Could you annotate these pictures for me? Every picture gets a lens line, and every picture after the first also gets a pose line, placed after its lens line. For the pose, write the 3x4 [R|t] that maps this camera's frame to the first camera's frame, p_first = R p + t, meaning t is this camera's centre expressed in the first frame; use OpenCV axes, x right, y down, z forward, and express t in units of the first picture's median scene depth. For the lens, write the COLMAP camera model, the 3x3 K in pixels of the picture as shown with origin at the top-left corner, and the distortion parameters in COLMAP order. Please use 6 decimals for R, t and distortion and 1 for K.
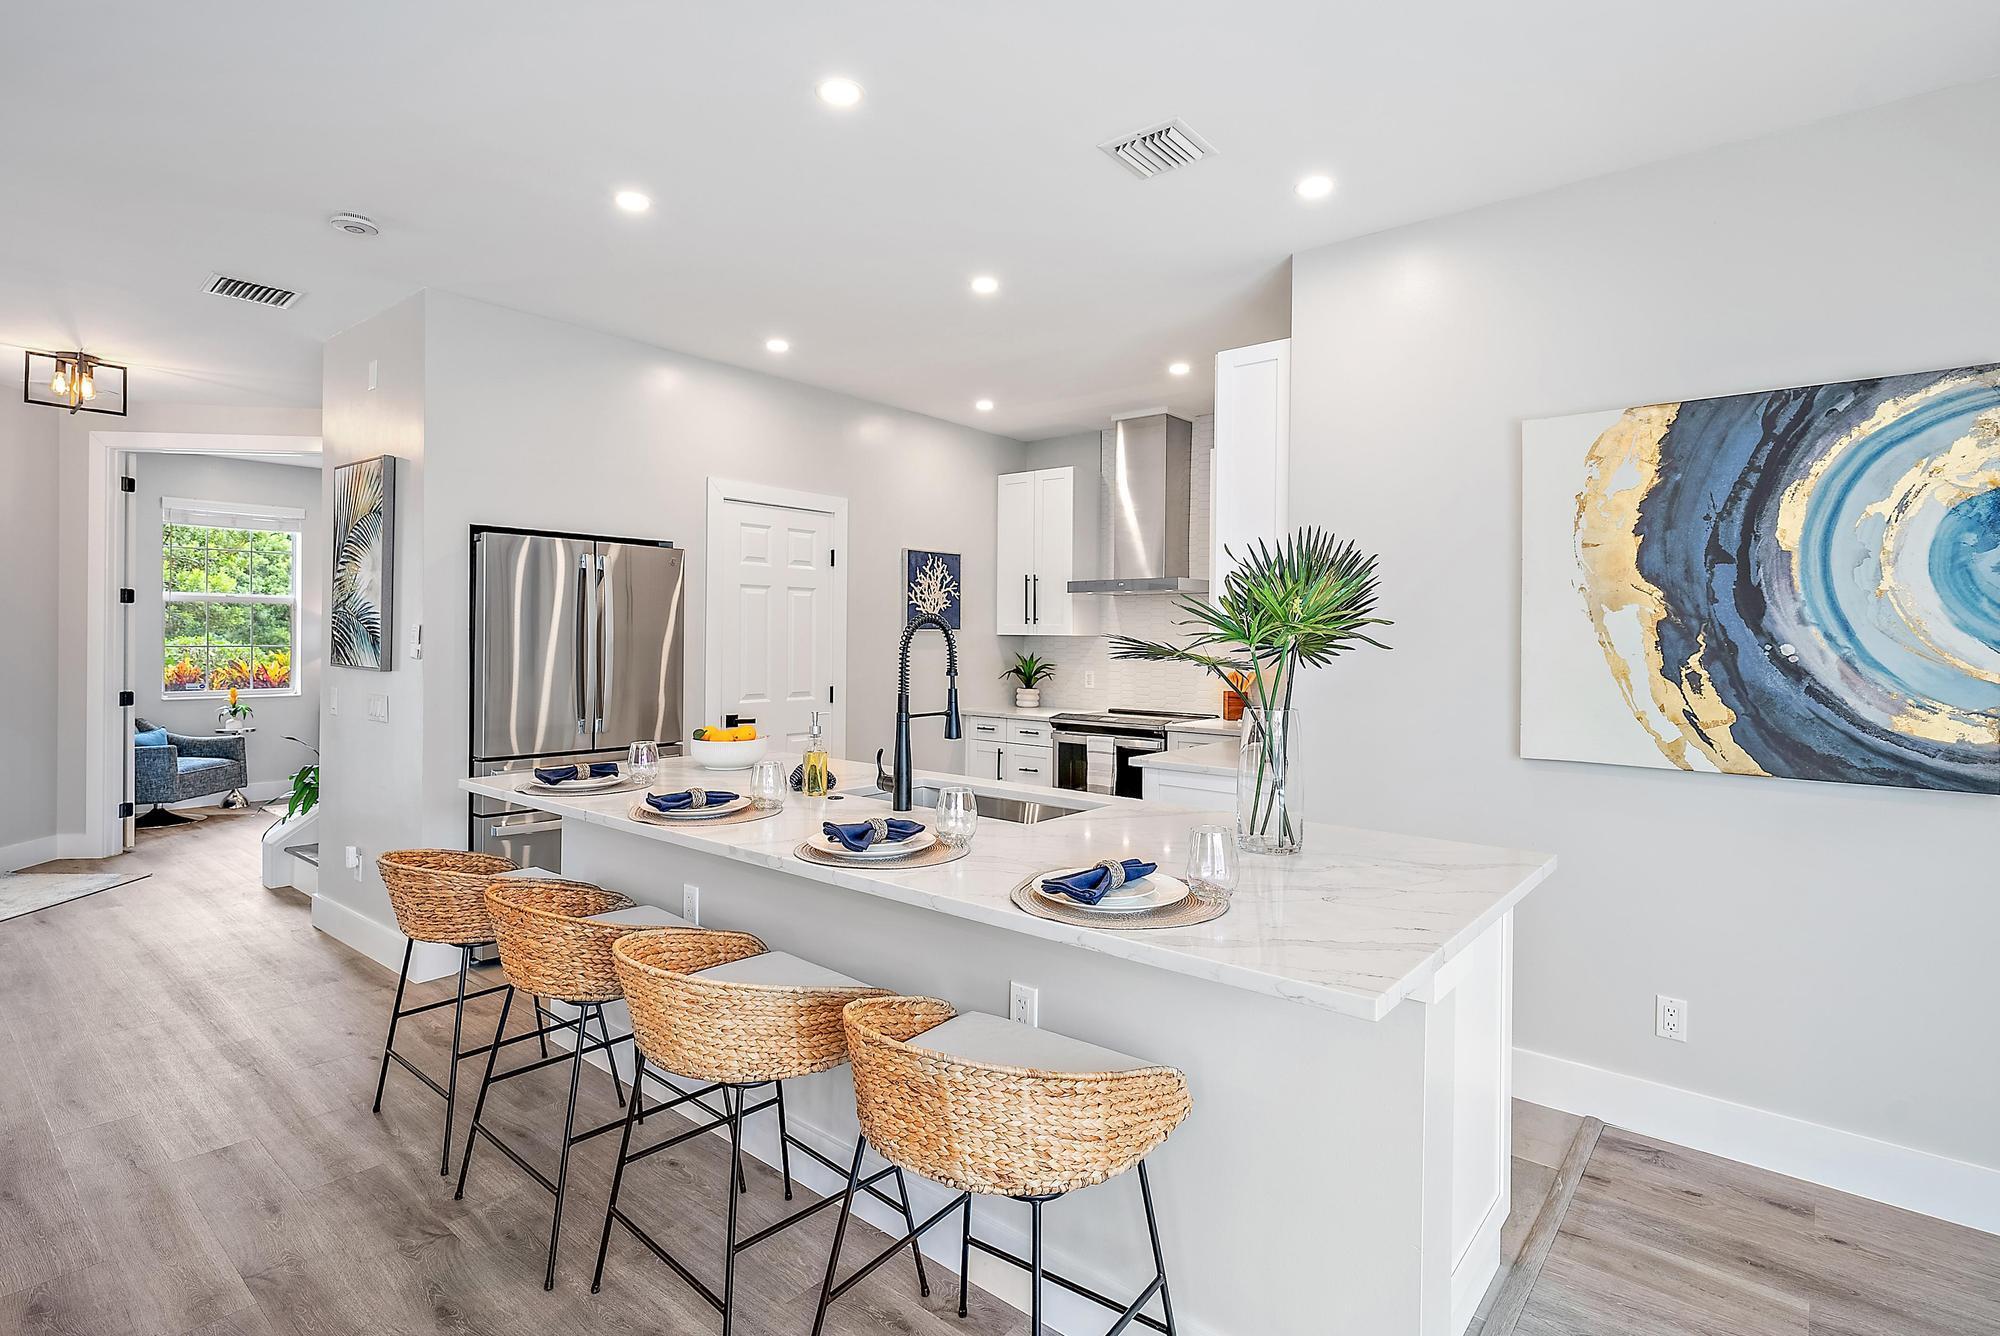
lens RADIAL K [[981.4, 0, 994.9], [0, 981.4, 647.3], [0, 0, 1]] dist [0.000490, -0.000014]
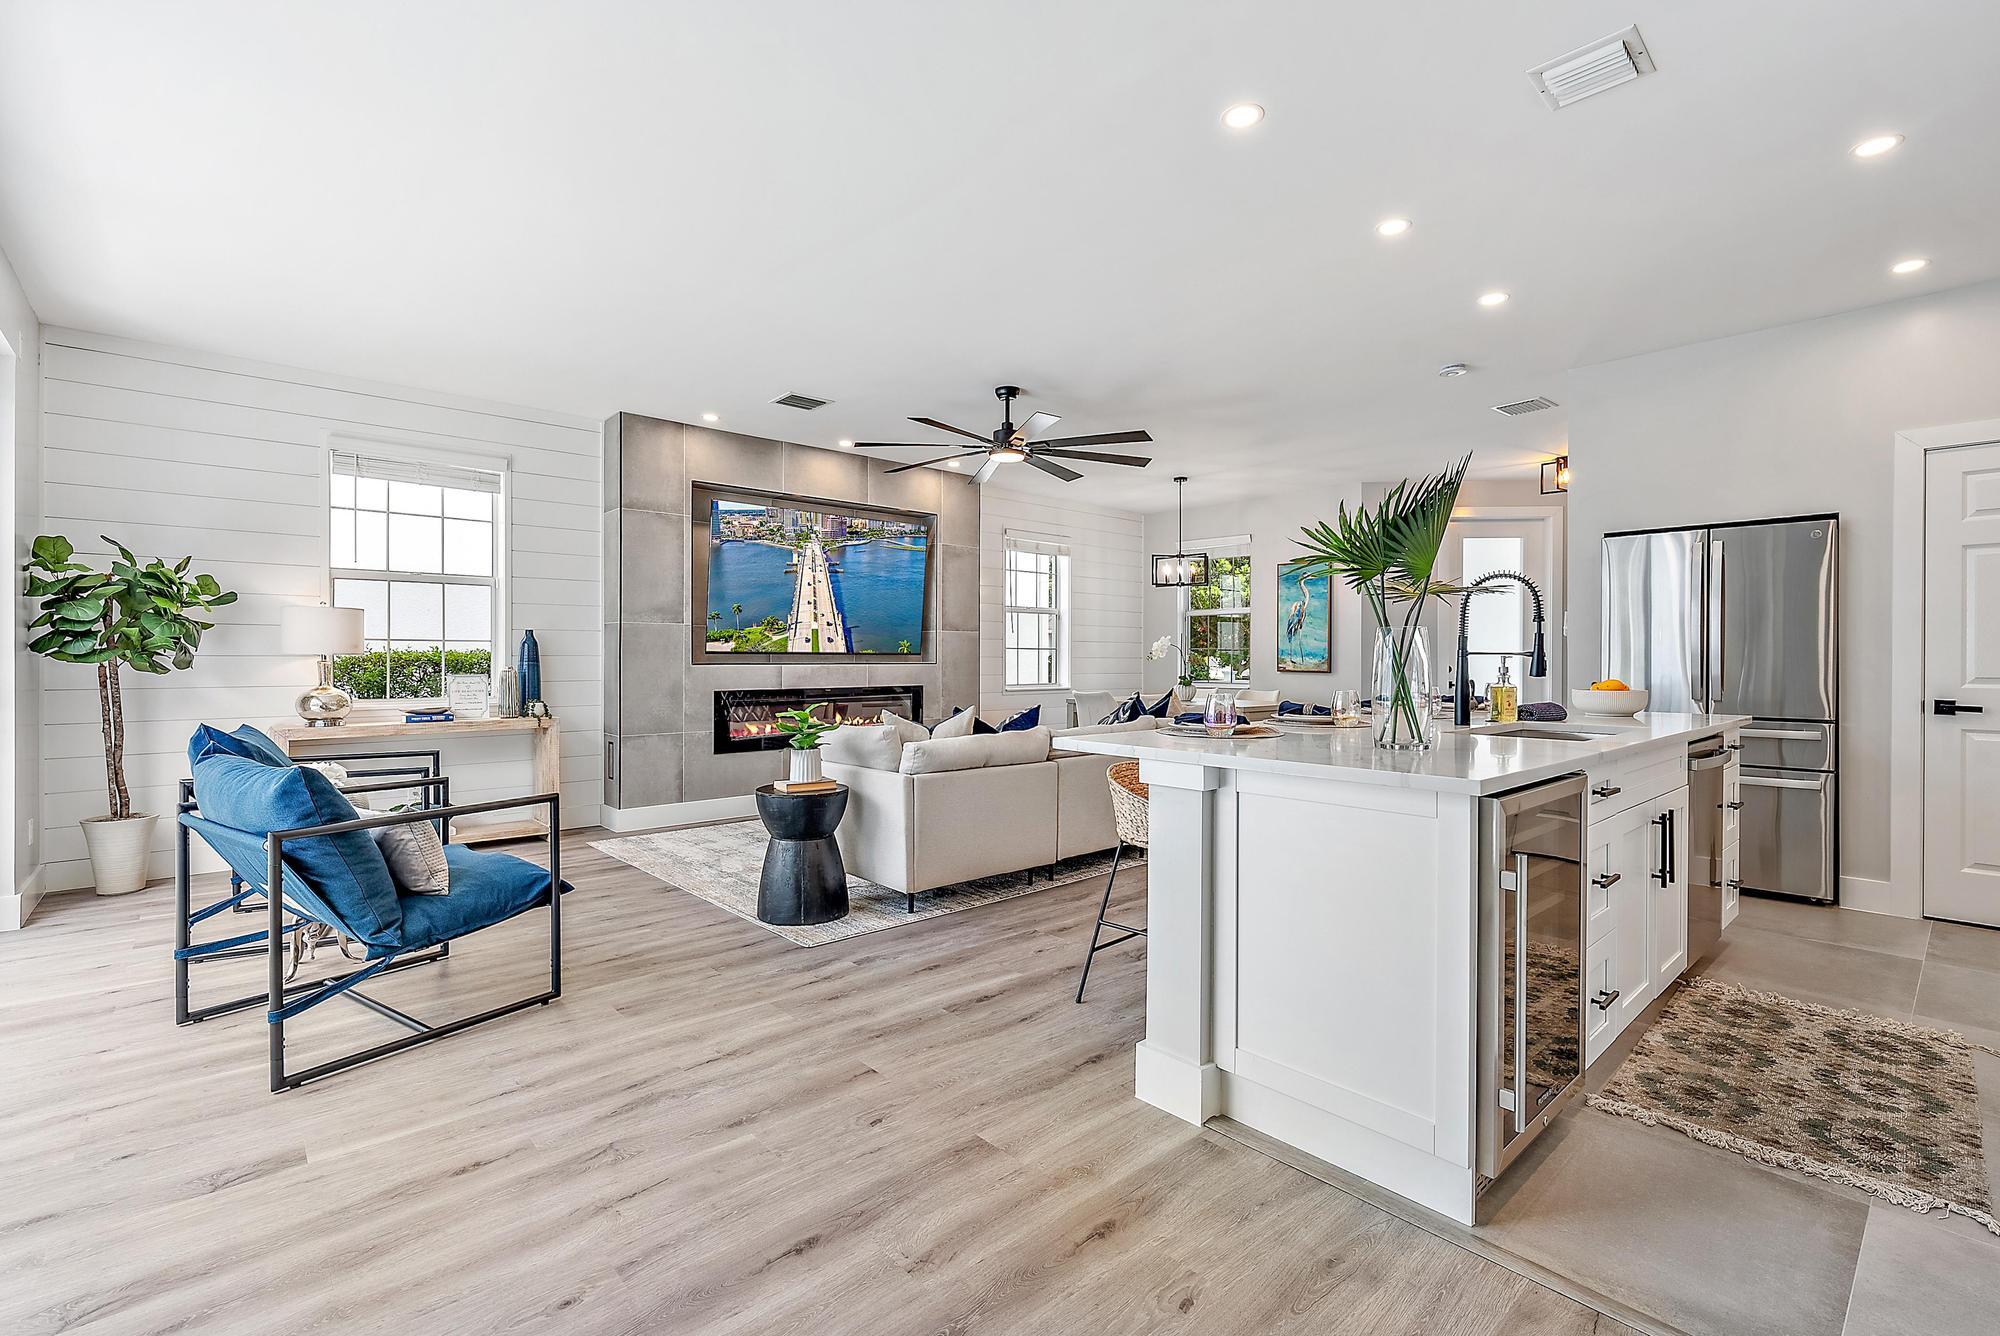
lens RADIAL K [[881.3, 0, 998.4], [0, 881.3, 649.7], [0, 0, 1]] dist [-0.000291, 0.000227]
pose [[-0.143216, -0.017897, -0.989530, 0.640405], [-0.014559, 0.999766, -0.015975, 0.052526], [0.989584, 0.012119, -0.143443, 0.318786]]
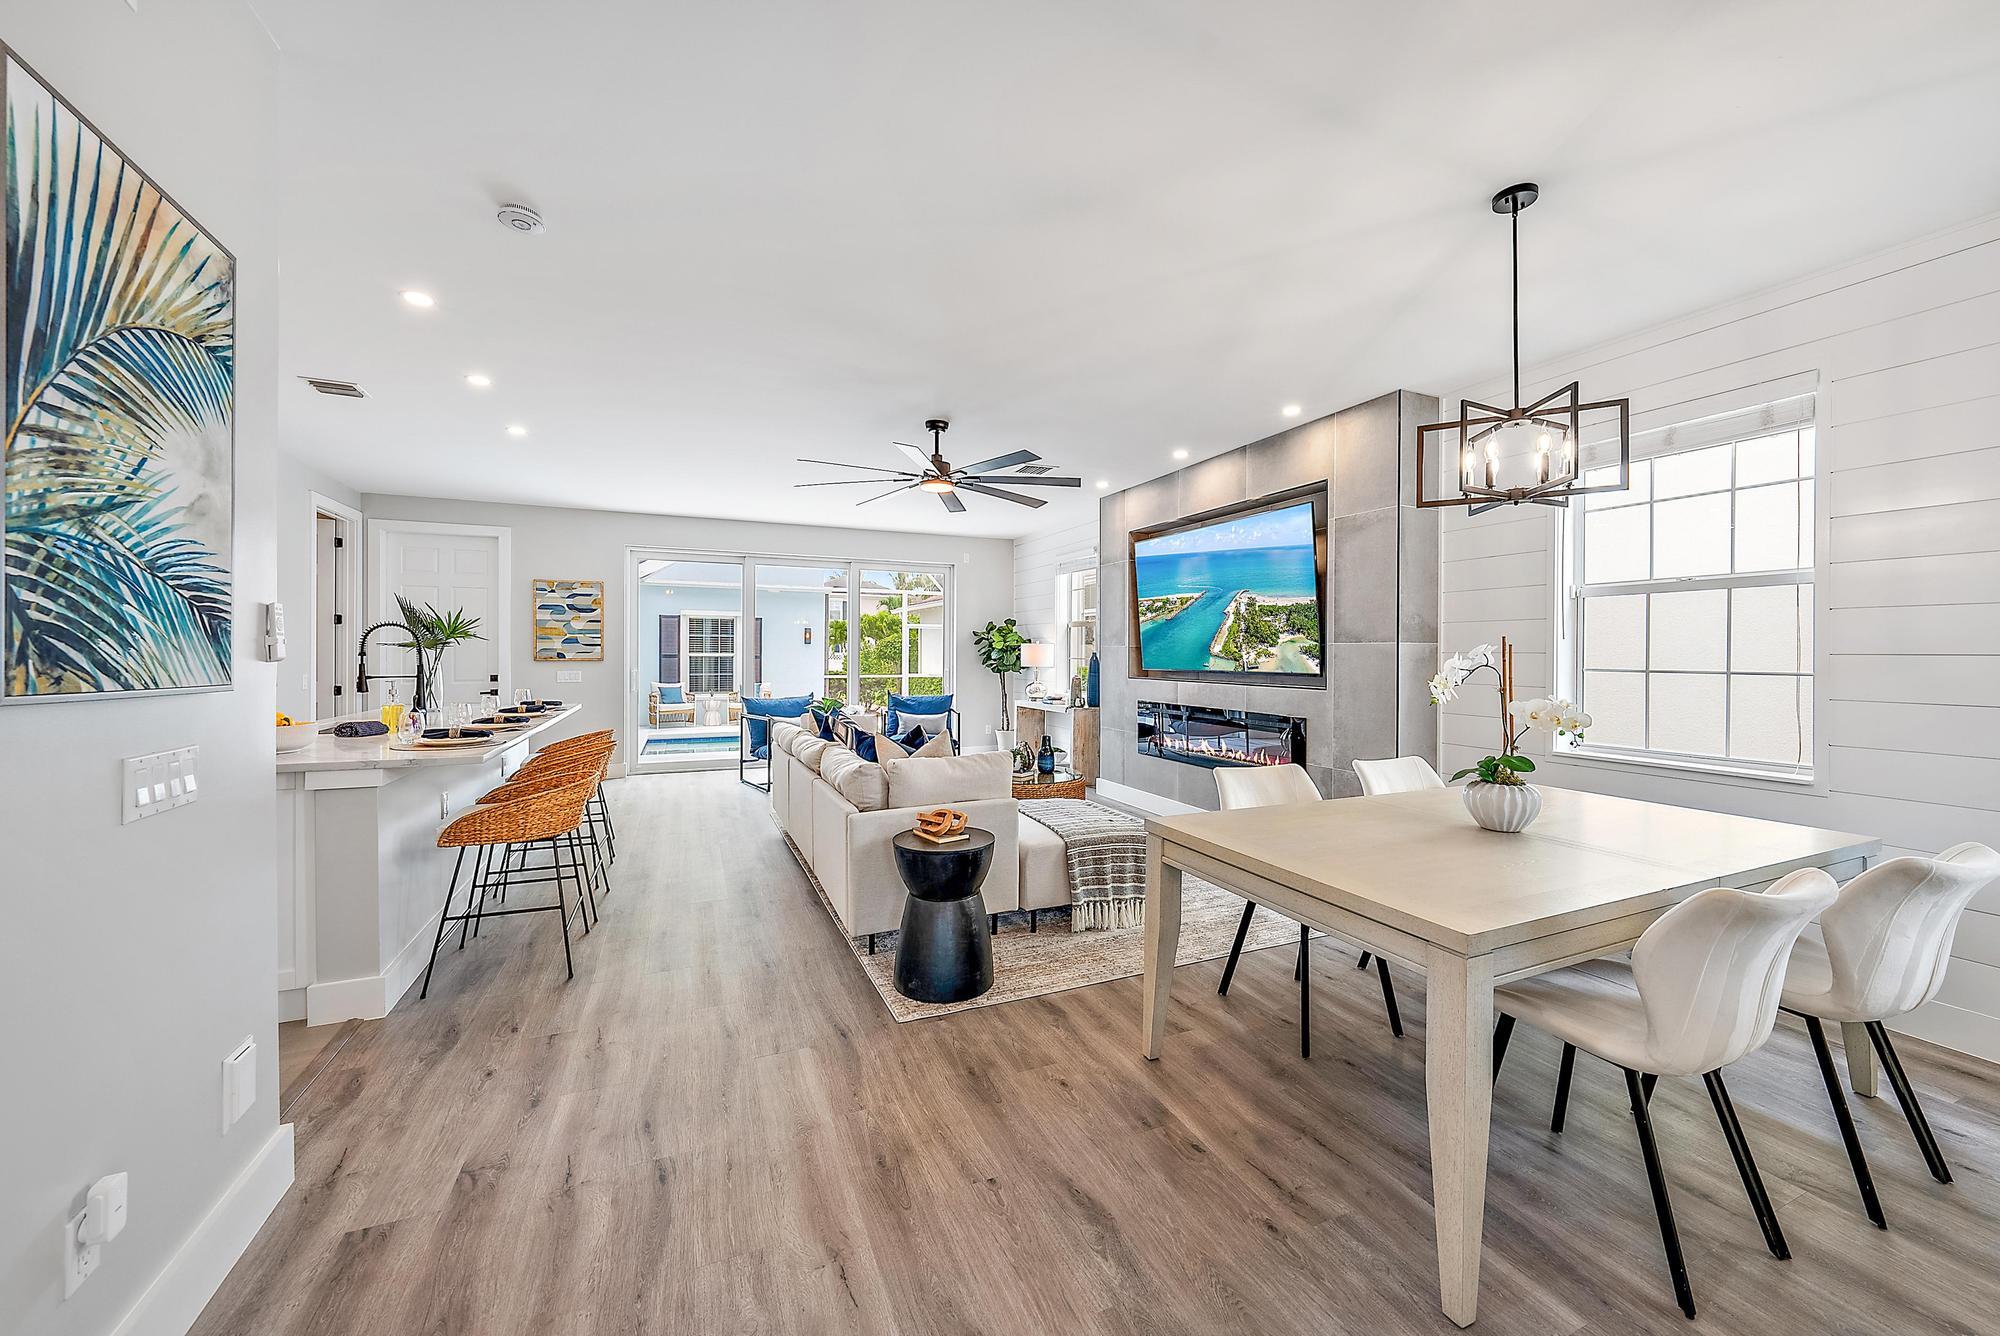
lens RADIAL K [[739.1, 0, 1013.4], [0, 739.1, 656.6], [0, 0, 1]] dist [-0.000170, -0.000103]
pose [[-0.903853, -0.017157, 0.427498, -0.983216], [-0.009710, 0.999761, 0.019594, -0.004176], [-0.427732, 0.013559, -0.903804, 1.018143]]
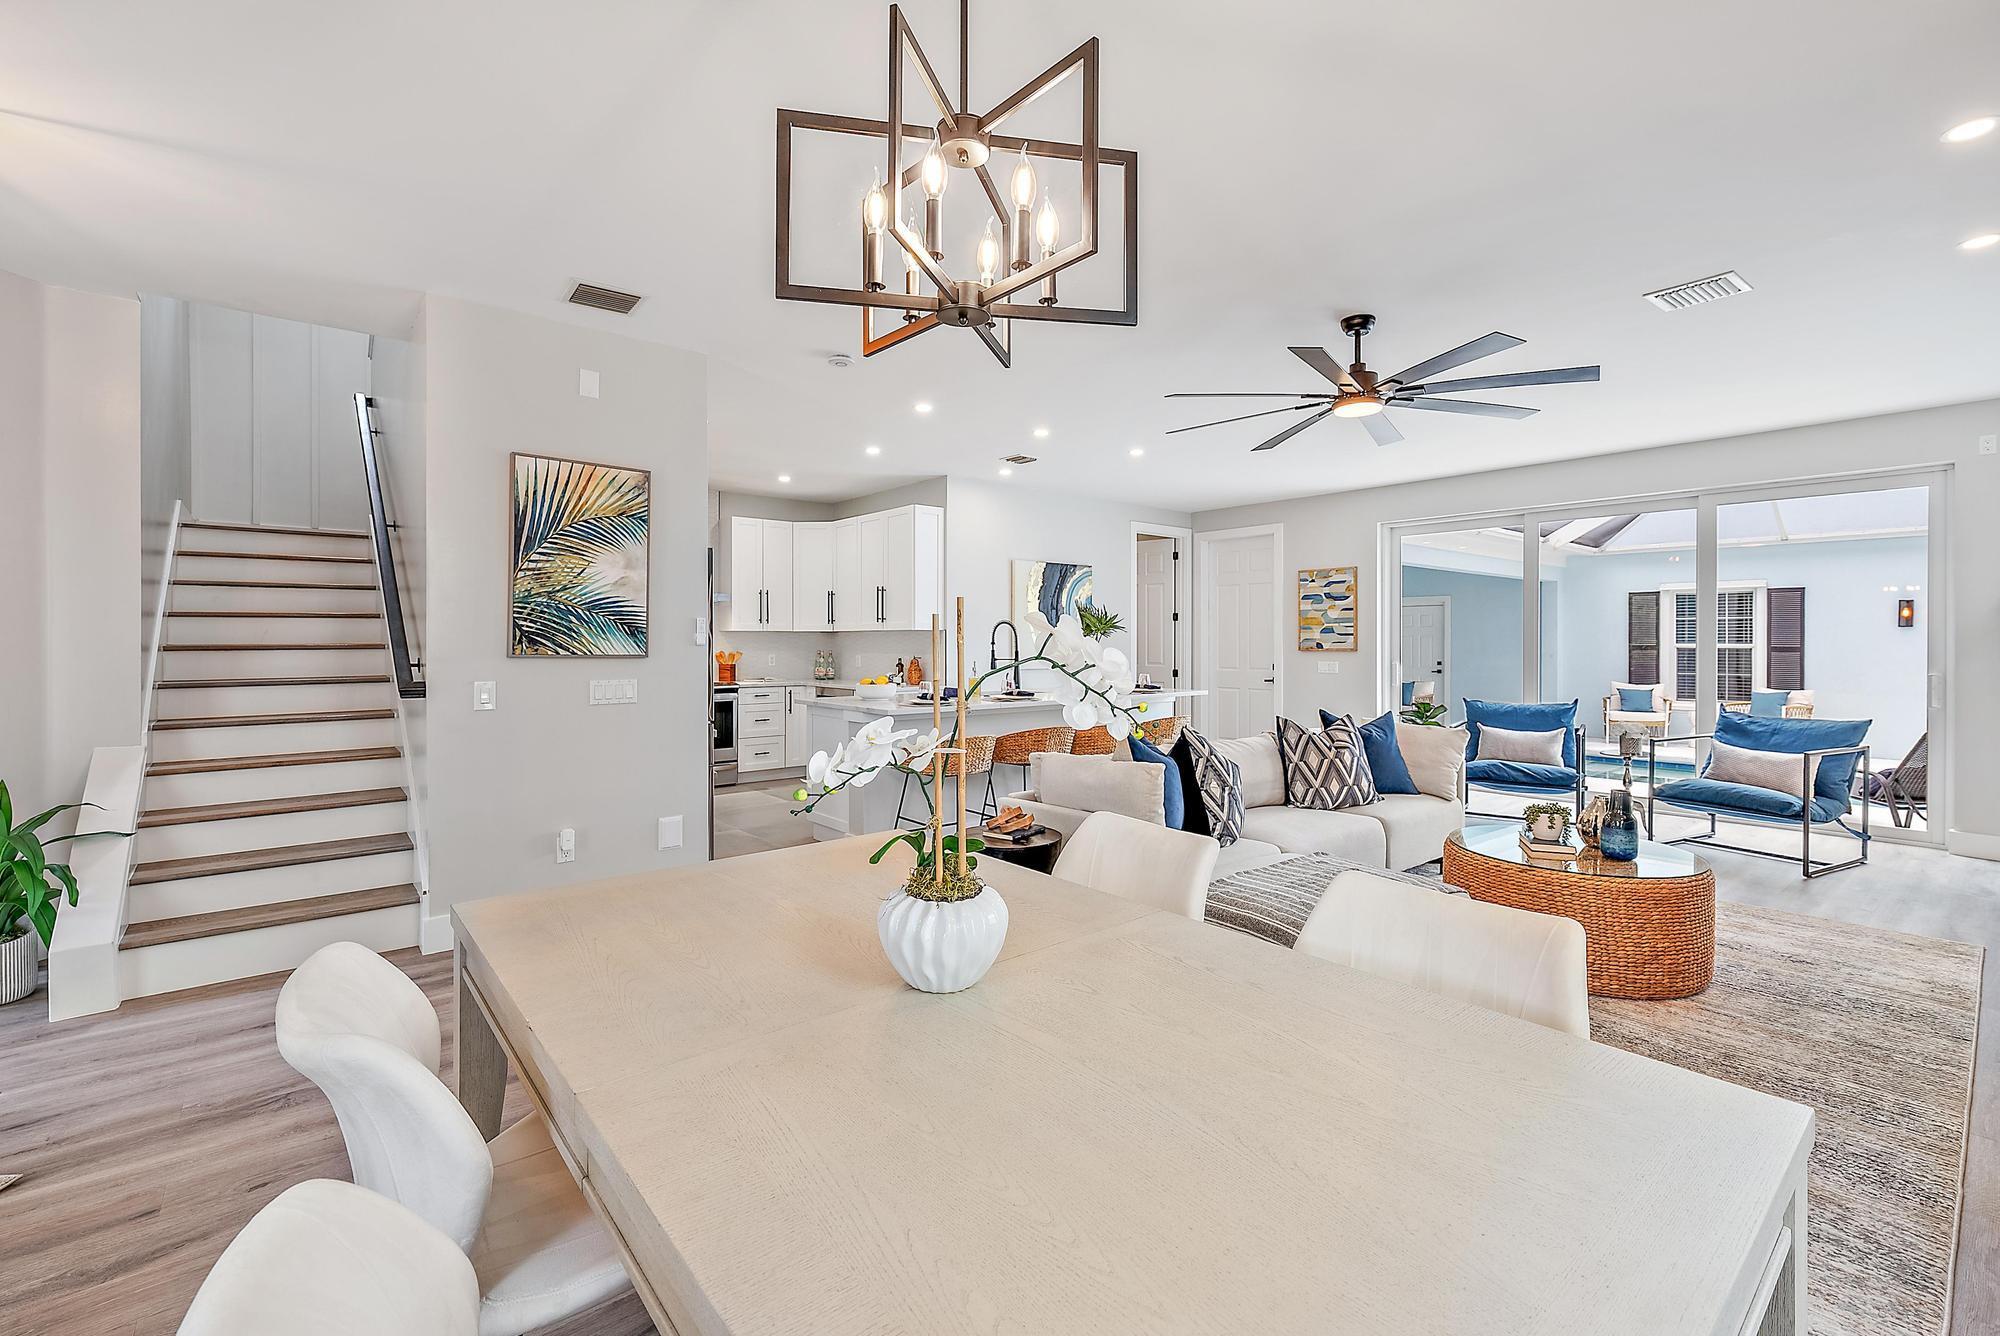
lens RADIAL K [[881.3, 0, 998.4], [0, 881.3, 649.7], [0, 0, 1]] dist [-0.000291, 0.000227]
pose [[0.167943, -0.019125, 0.985611, -1.363584], [0.013027, 0.999768, 0.017180, 0.001864], [-0.985711, 0.009954, 0.168153, 0.368146]]
